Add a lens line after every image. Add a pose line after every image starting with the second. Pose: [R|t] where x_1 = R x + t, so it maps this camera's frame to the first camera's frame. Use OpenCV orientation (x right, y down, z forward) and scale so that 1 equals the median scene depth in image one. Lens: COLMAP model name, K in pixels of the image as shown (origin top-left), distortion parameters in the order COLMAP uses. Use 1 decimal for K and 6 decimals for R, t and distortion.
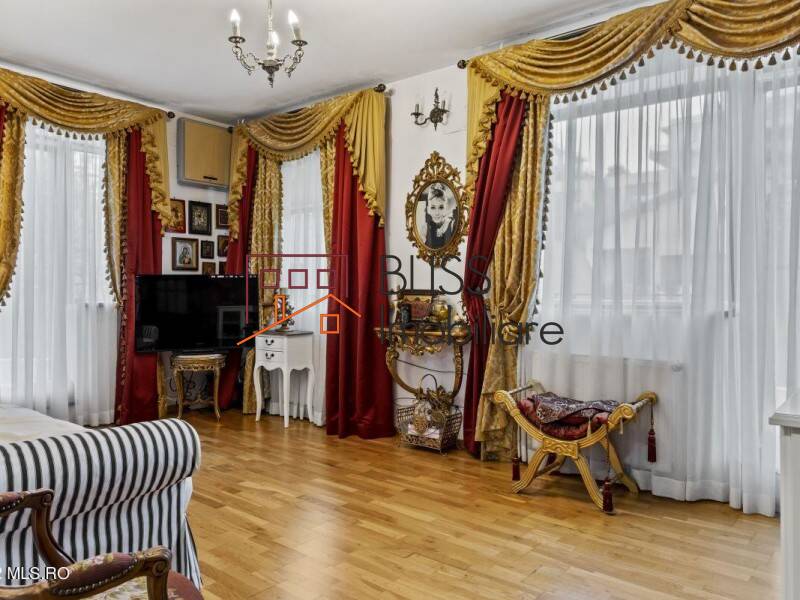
lens RADIAL K [[605.6, 0, 402.4], [0, 605.6, 296.9], [0, 0, 1]] dist [0.009343, -0.002938]
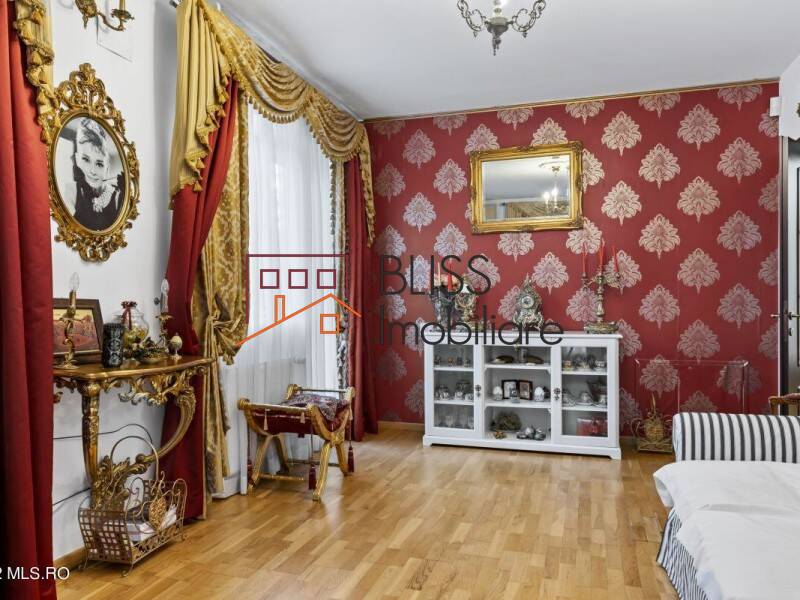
lens RADIAL K [[605.6, 0, 400.9], [0, 605.6, 300.5], [0, 0, 1]] dist [0.009343, -0.002938]
pose [[-0.367876, -0.003598, 0.929868, -0.613965], [0.005845, 0.999964, 0.006182, -0.012416], [-0.929856, 0.007709, -0.367842, 0.942717]]
